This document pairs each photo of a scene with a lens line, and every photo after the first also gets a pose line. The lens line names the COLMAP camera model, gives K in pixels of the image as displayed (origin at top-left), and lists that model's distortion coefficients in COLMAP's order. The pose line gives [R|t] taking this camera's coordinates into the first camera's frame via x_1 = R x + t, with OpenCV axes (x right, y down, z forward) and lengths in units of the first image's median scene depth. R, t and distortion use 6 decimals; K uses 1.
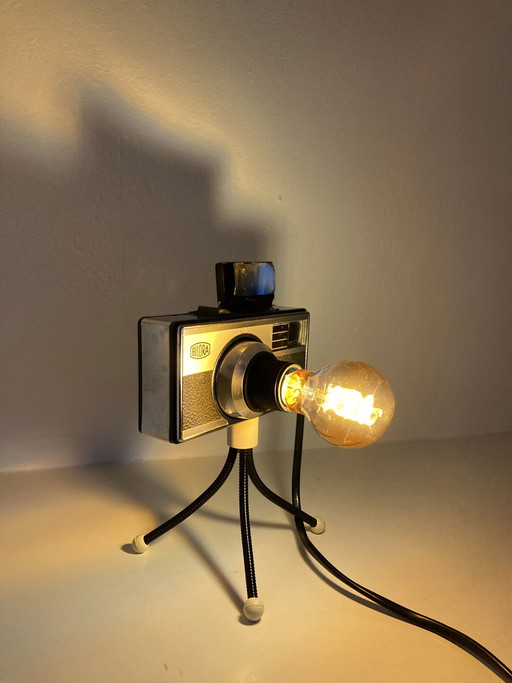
lens RADIAL K [[584.4, 0, 258.2], [0, 584.4, 352.6], [0, 0, 1]] dist [0.047129, -0.007033]
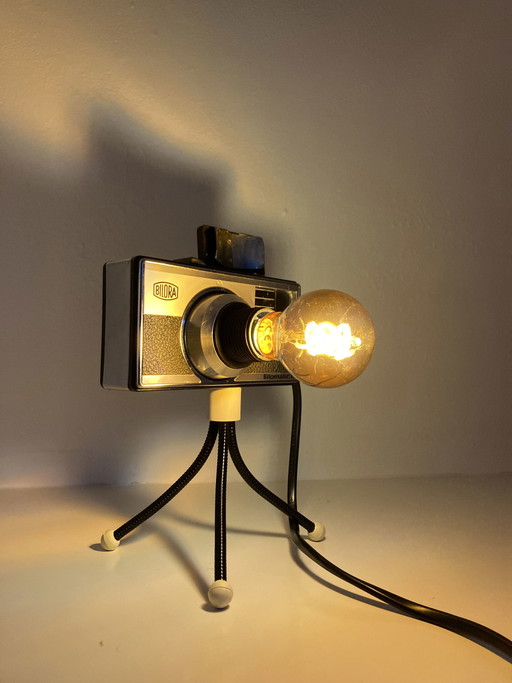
lens RADIAL K [[584.4, 0, 258.2], [0, 584.4, 352.6], [0, 0, 1]] dist [0.047129, -0.007033]
pose [[0.995211, -0.012588, -0.096932, 0.110558], [-0.007157, 0.979627, -0.200699, 0.225863], [0.097483, 0.200431, 0.974846, 0.102028]]
